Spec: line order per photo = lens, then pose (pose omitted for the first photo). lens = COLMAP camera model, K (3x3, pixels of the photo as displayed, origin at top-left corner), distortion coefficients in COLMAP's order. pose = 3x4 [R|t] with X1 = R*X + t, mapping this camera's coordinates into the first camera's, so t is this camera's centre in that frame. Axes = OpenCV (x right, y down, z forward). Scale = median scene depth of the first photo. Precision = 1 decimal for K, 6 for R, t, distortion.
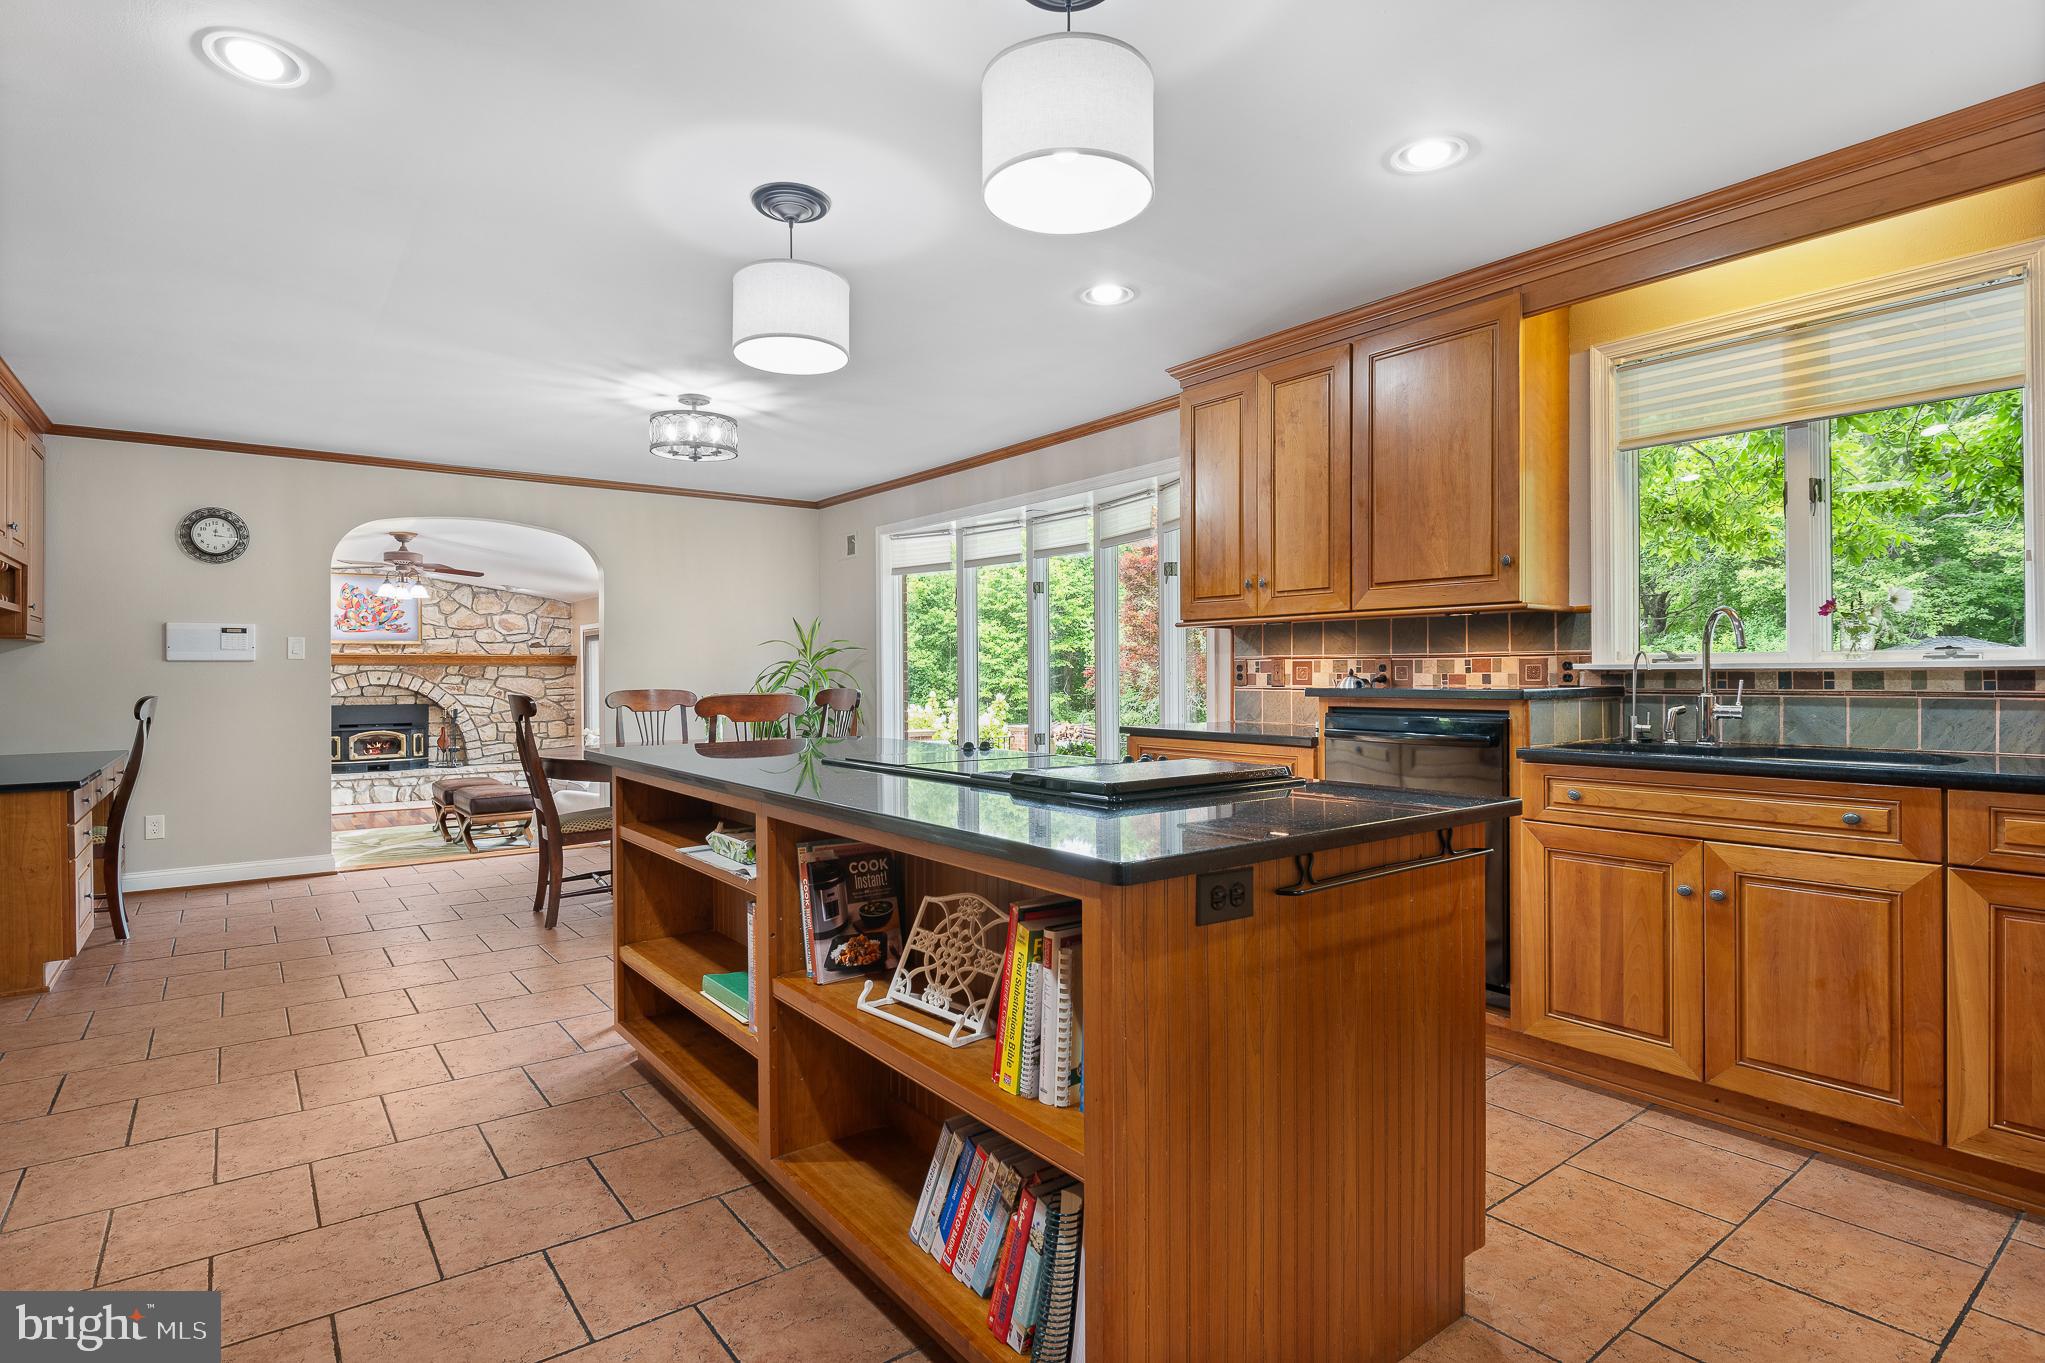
lens RADIAL K [[1013.1, 0, 1011.6], [0, 1013.1, 680.0], [0, 0, 1]] dist [-0.012380, -0.000535]
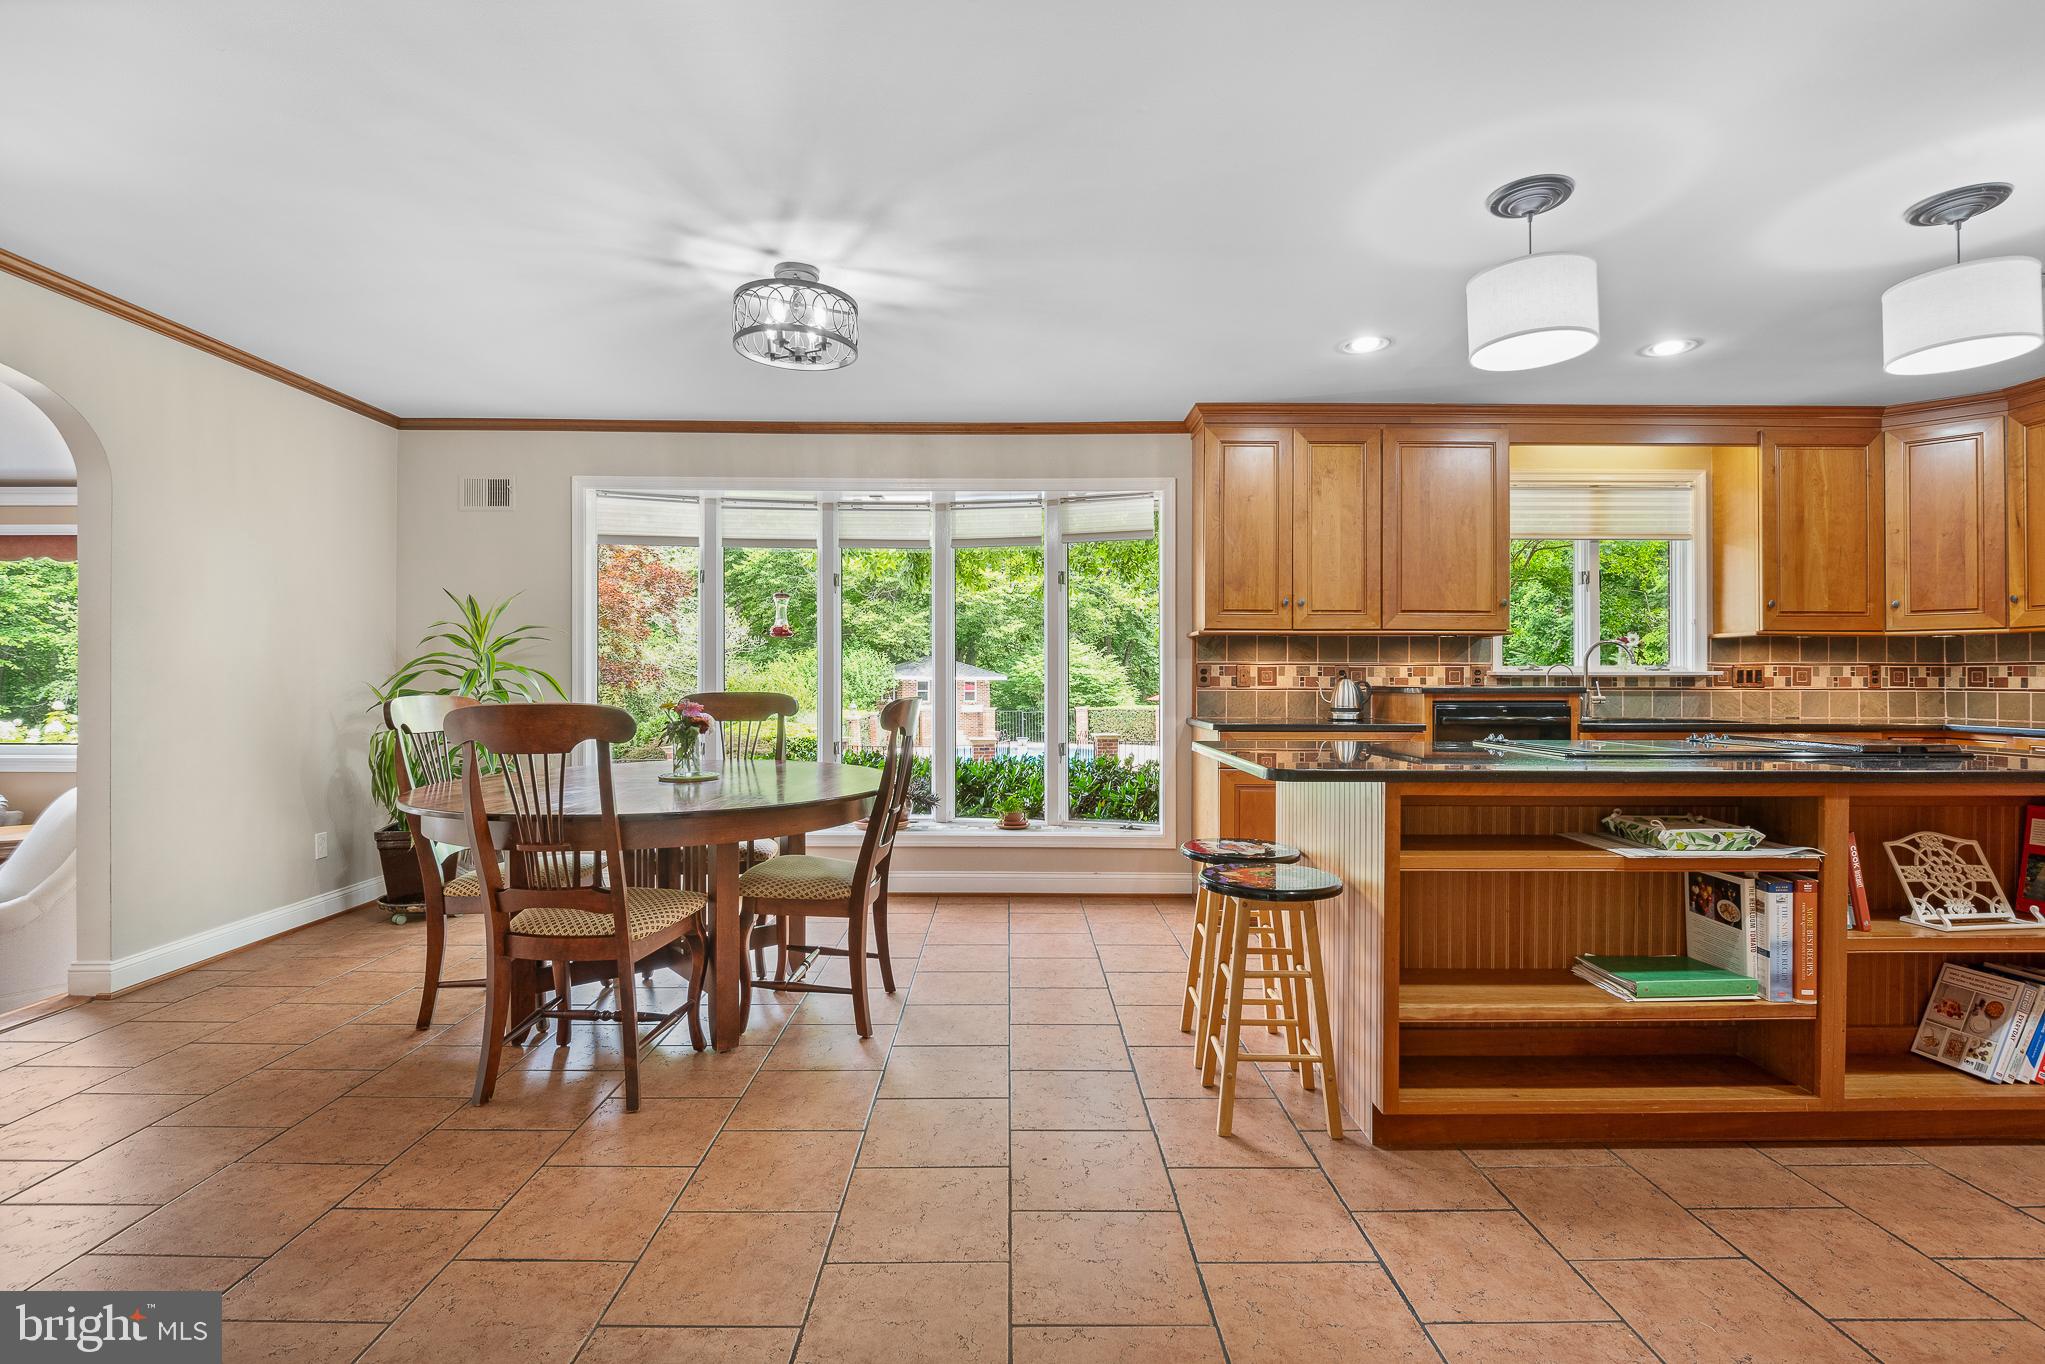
lens RADIAL K [[934.3, 0, 1028.9], [0, 934.3, 681.9], [0, 0, 1]] dist [-0.009971, -0.000852]
pose [[0.609024, 0.002824, 0.793146, -0.890026], [0.000704, 0.999991, -0.004101, 0.005035], [-0.793151, 0.003056, 0.609017, 0.598393]]
